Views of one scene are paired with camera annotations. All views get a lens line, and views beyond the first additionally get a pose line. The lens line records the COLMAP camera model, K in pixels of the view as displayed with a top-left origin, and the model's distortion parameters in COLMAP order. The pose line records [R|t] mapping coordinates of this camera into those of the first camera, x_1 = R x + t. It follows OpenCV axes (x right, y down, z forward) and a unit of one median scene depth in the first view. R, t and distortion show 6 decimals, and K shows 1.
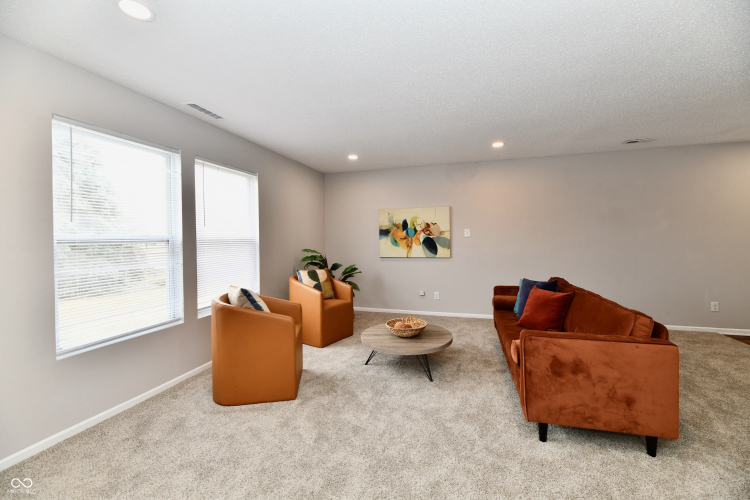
lens RADIAL K [[311.3, 0, 379.4], [0, 311.3, 240.8], [0, 0, 1]] dist [0.000043, -0.000198]
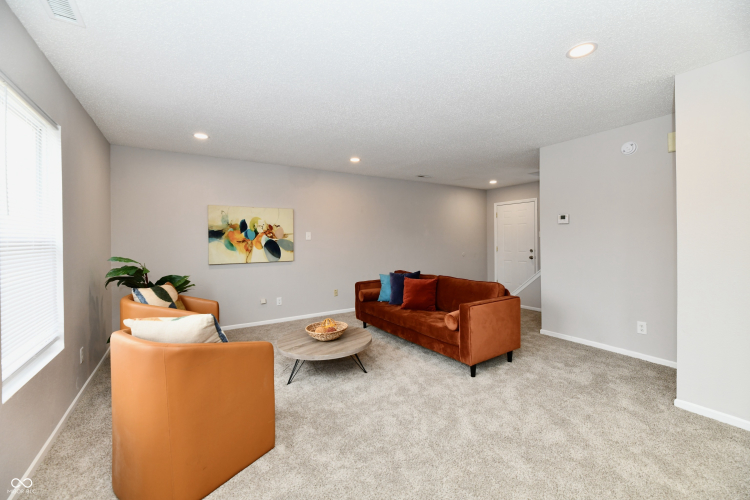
lens RADIAL K [[311.3, 0, 379.4], [0, 311.3, 240.8], [0, 0, 1]] dist [0.000043, -0.000198]
pose [[0.648244, 0.003288, 0.761426, -0.349735], [0.009180, 0.999884, -0.012132, 0.005262], [-0.761377, 0.014854, 0.648139, 0.148231]]
